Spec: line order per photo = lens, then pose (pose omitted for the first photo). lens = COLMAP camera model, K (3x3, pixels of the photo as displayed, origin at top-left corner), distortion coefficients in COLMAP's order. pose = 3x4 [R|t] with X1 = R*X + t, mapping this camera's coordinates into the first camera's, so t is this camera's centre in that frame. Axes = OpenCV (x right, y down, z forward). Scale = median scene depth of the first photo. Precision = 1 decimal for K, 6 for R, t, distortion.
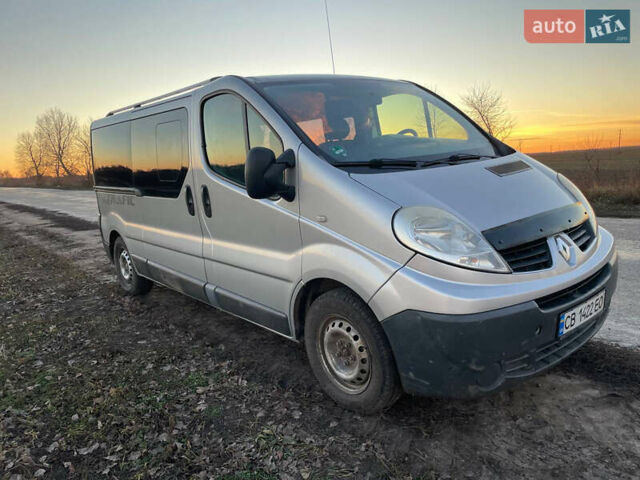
lens RADIAL K [[482.4, 0, 302.6], [0, 482.4, 240.6], [0, 0, 1]] dist [0.044610, -0.049568]
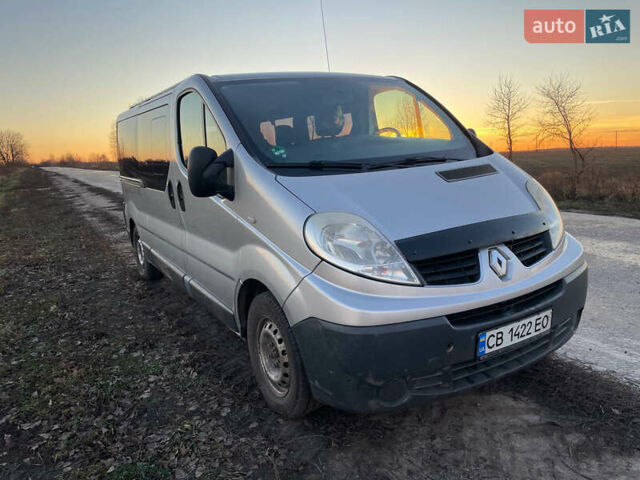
lens RADIAL K [[482.4, 0, 351.9], [0, 482.4, 230.9], [0, 0, 1]] dist [0.044610, -0.049568]
pose [[0.988410, 0.042645, -0.145693, 0.369460], [-0.041047, 0.999060, 0.013958, -0.042236], [0.146151, -0.007816, 0.989231, 0.036618]]
